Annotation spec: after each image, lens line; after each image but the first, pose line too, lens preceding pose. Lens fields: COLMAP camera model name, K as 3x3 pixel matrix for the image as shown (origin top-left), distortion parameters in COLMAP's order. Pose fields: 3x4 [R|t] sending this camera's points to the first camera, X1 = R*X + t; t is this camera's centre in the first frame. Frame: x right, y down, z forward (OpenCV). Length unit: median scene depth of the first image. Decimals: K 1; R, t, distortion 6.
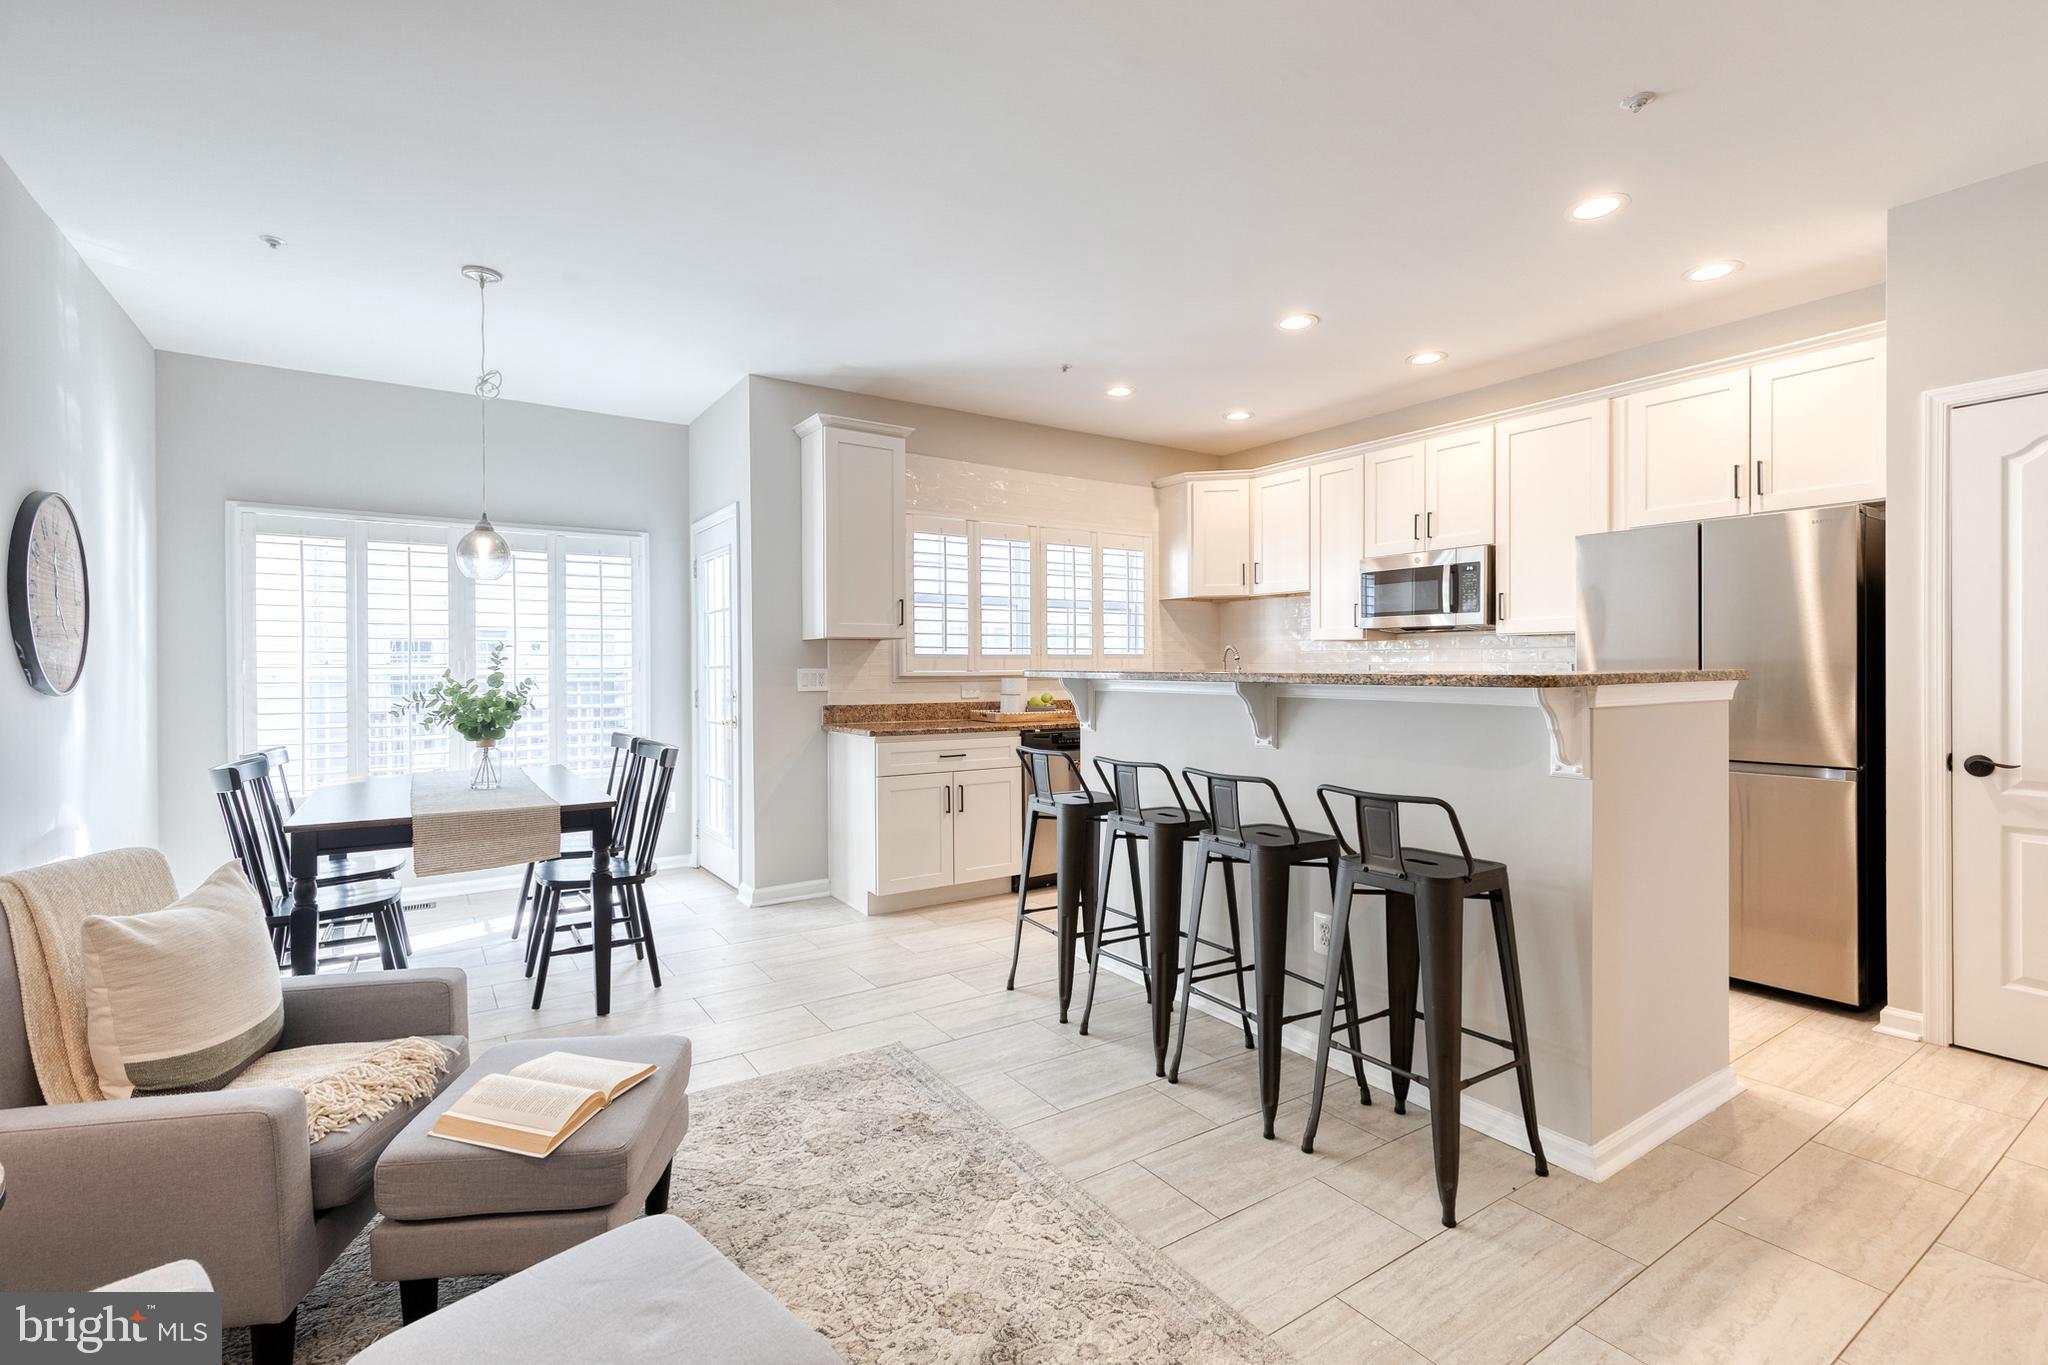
lens RADIAL K [[931.5, 0, 1027.1], [0, 931.5, 665.7], [0, 0, 1]] dist [0.010656, -0.003315]
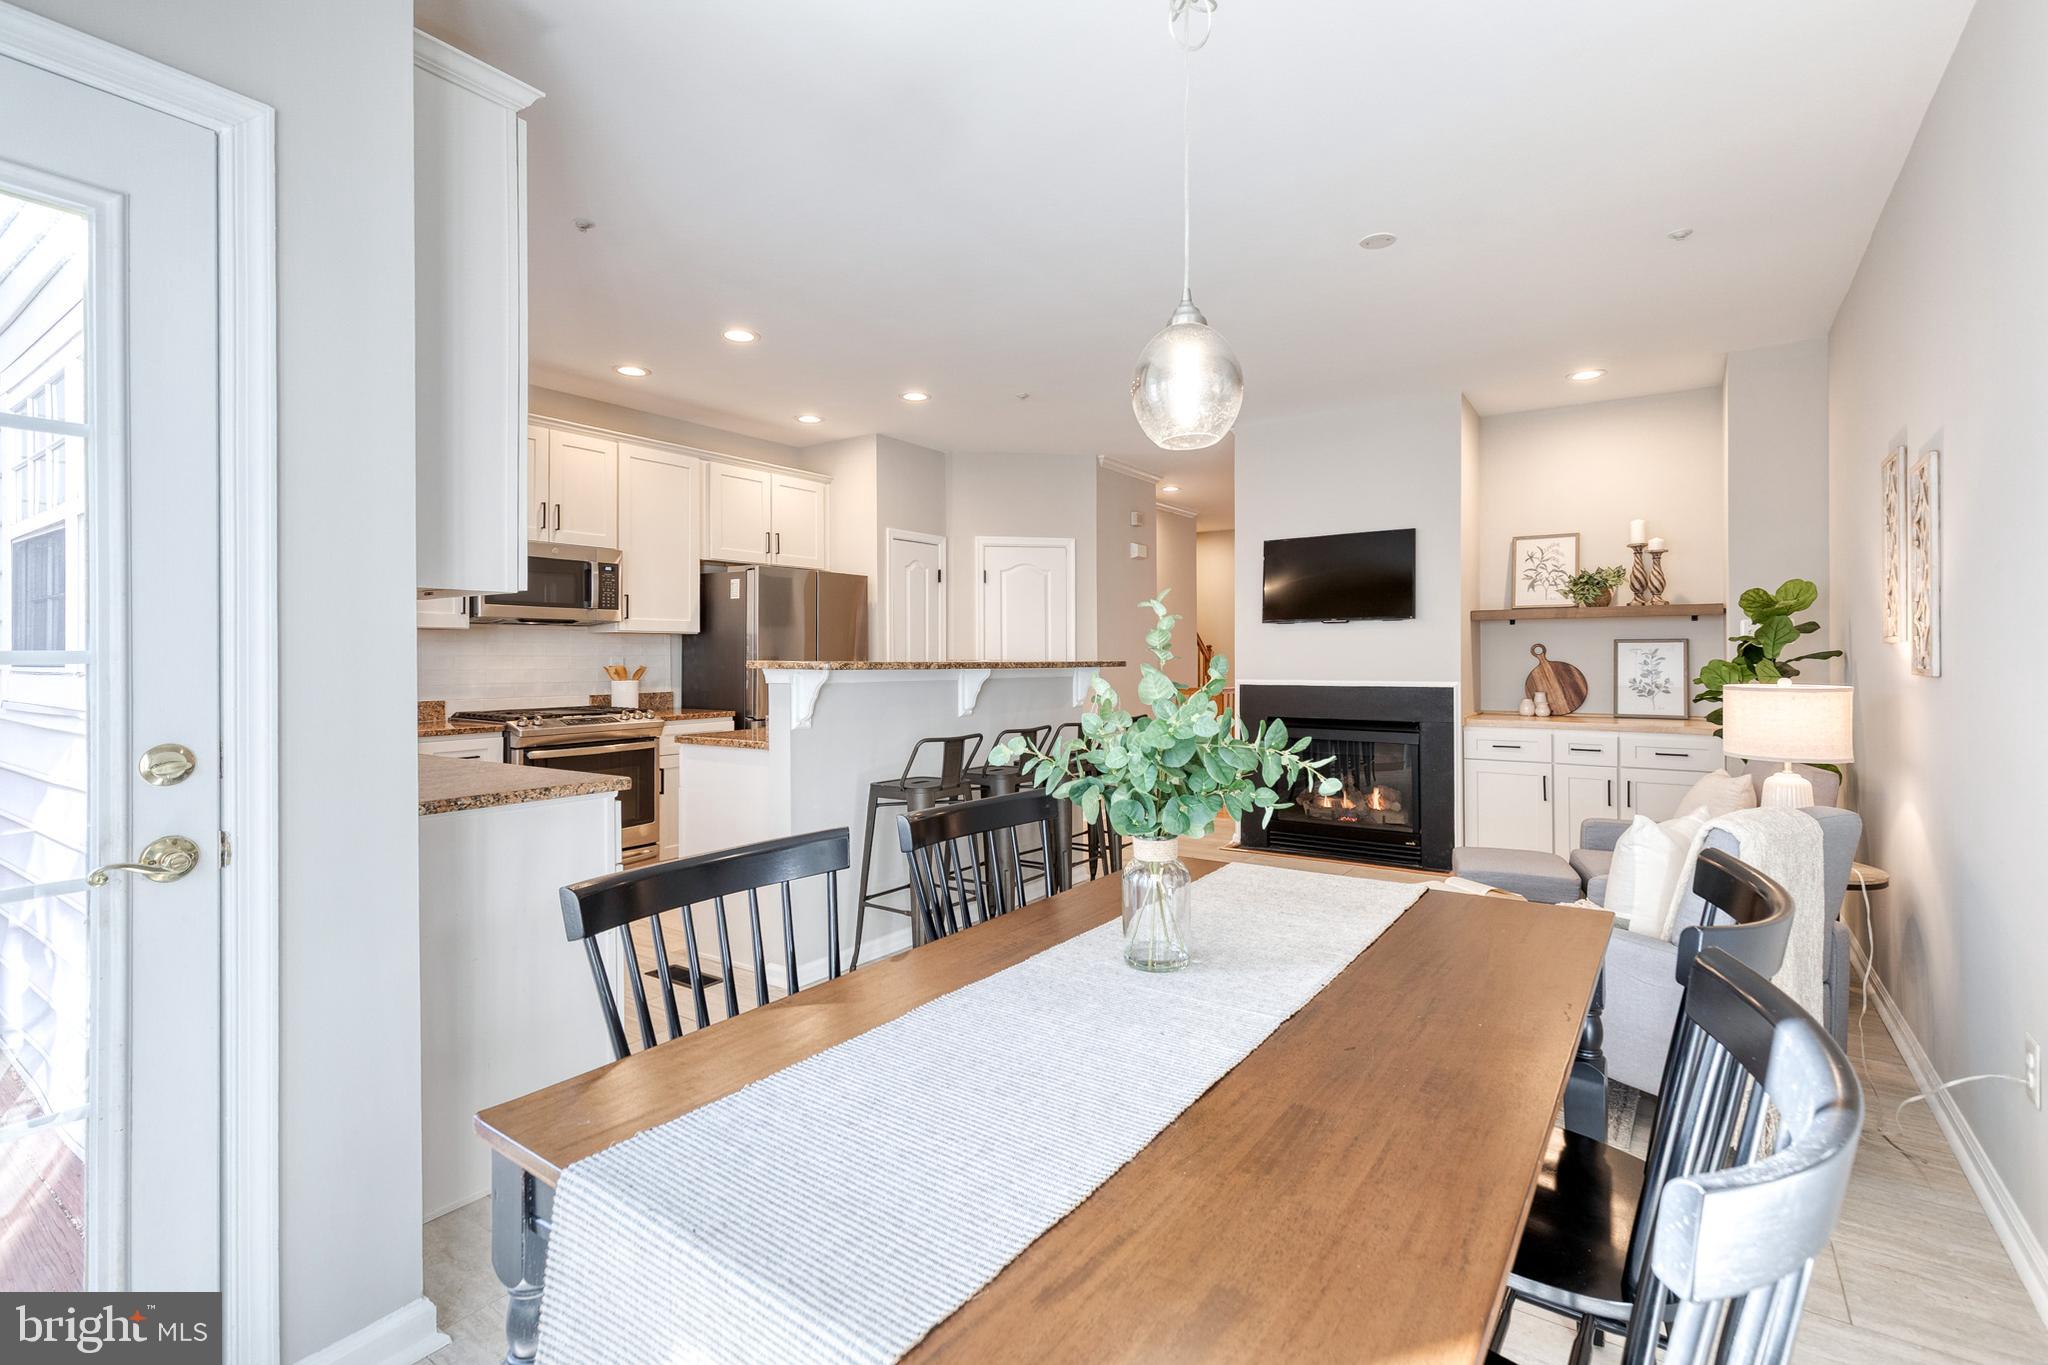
lens RADIAL K [[931.5, 0, 1046.0], [0, 931.5, 680.7], [0, 0, 1]] dist [0.010656, -0.003315]
pose [[-0.377071, -0.022009, 0.925923, -0.657553], [0.002952, 0.999684, 0.024965, -0.000178], [-0.926180, 0.012147, -0.376887, 0.847831]]
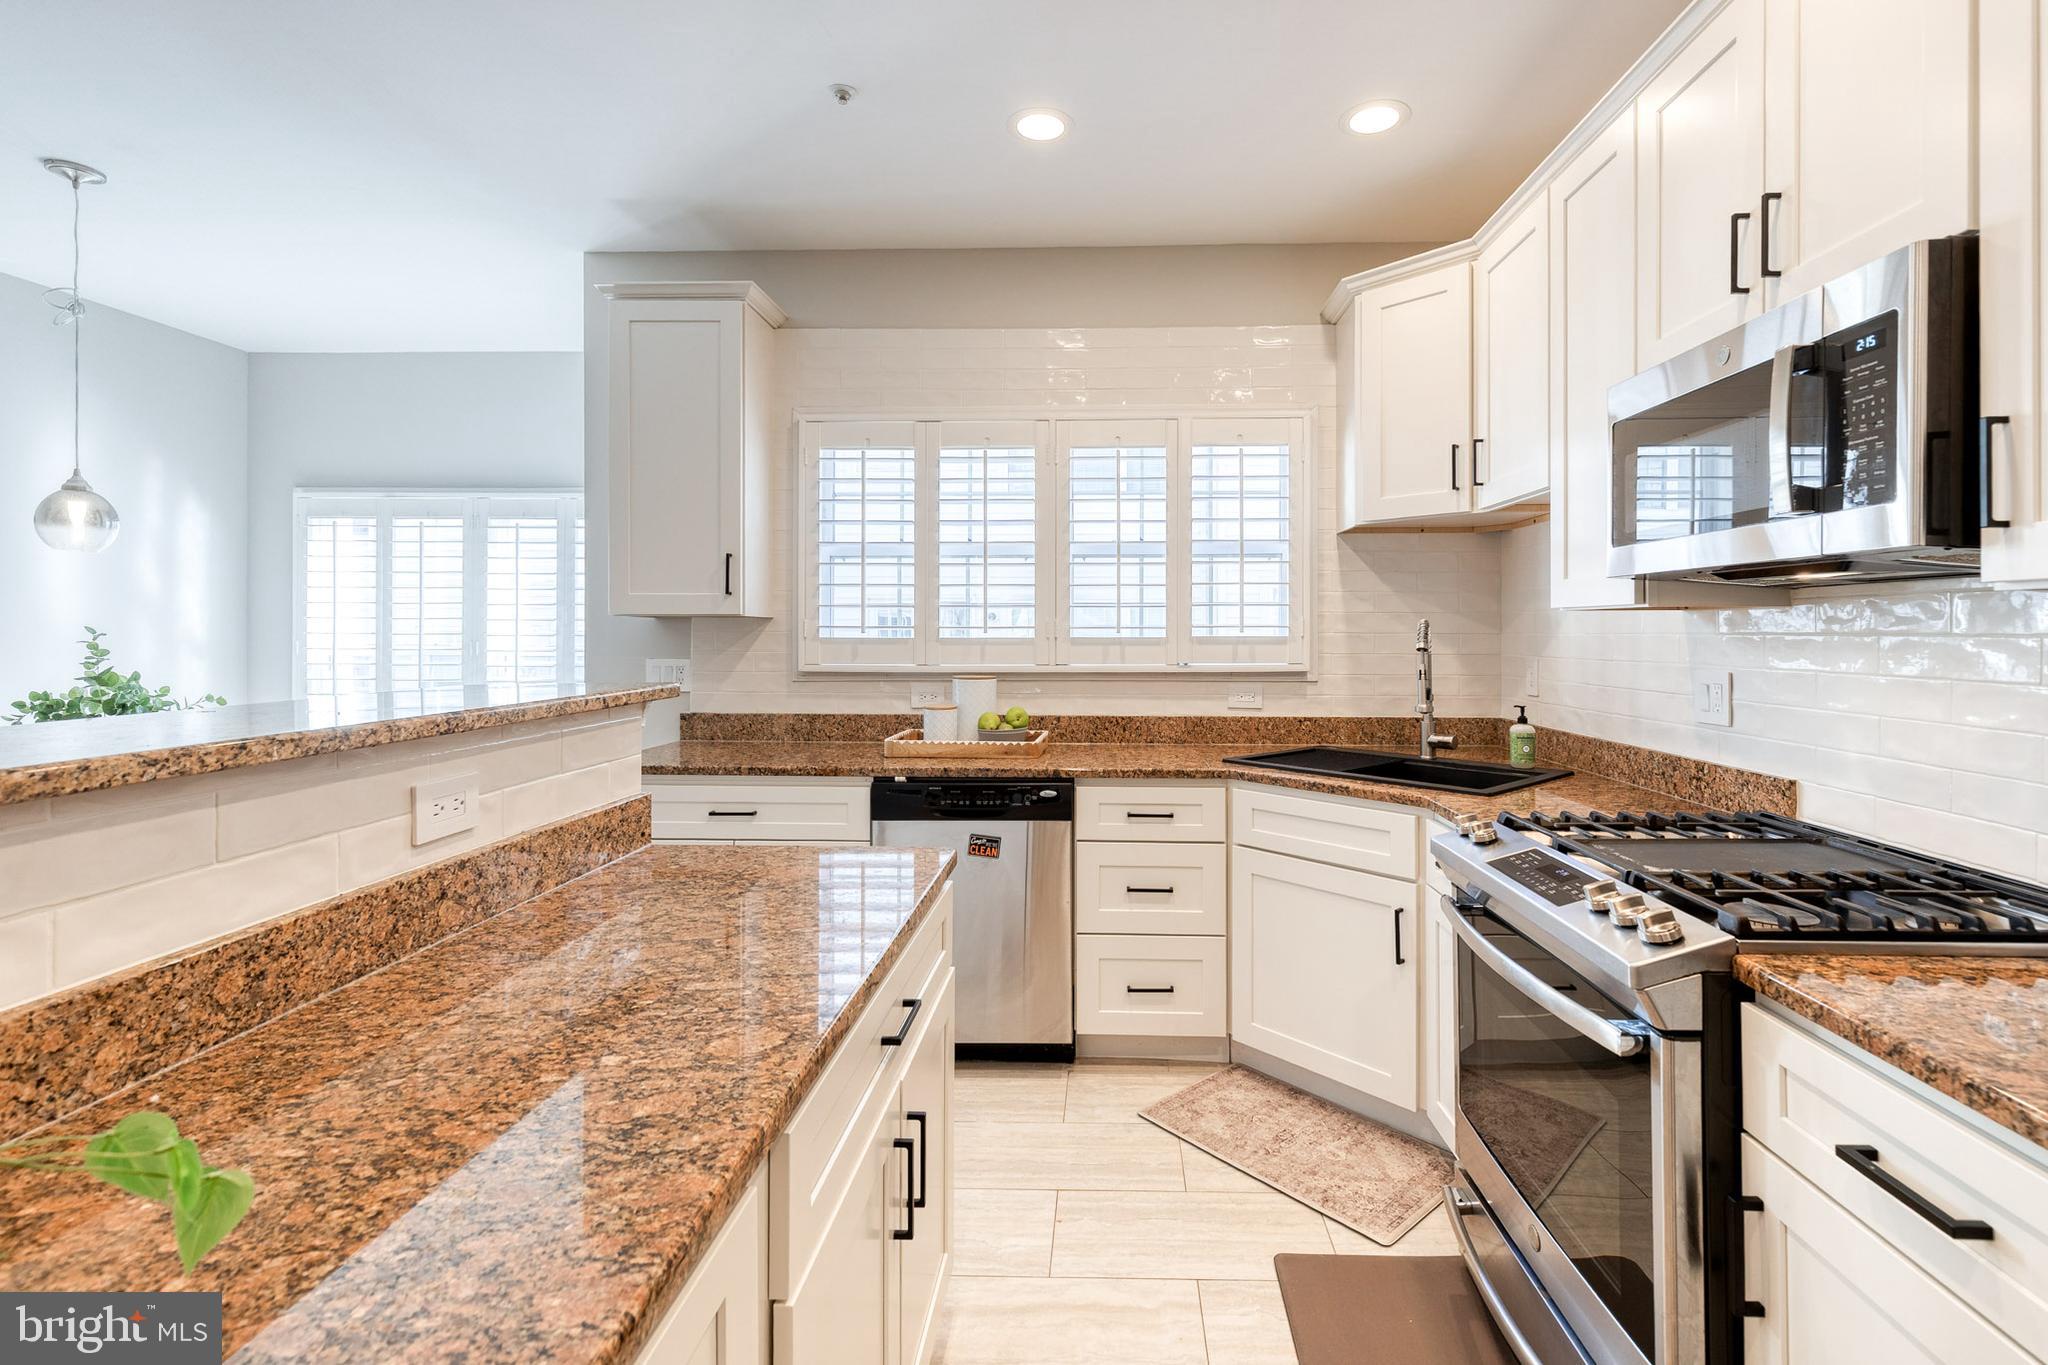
lens RADIAL K [[931.5, 0, 1070.9], [0, 931.5, 629.1], [0, 0, 1]] dist [0.010656, -0.003315]
pose [[0.811564, 0.002505, -0.584258, 0.401619], [-0.001963, 0.999997, 0.001560, -0.019922], [0.584260, -0.000119, 0.811567, 0.582159]]
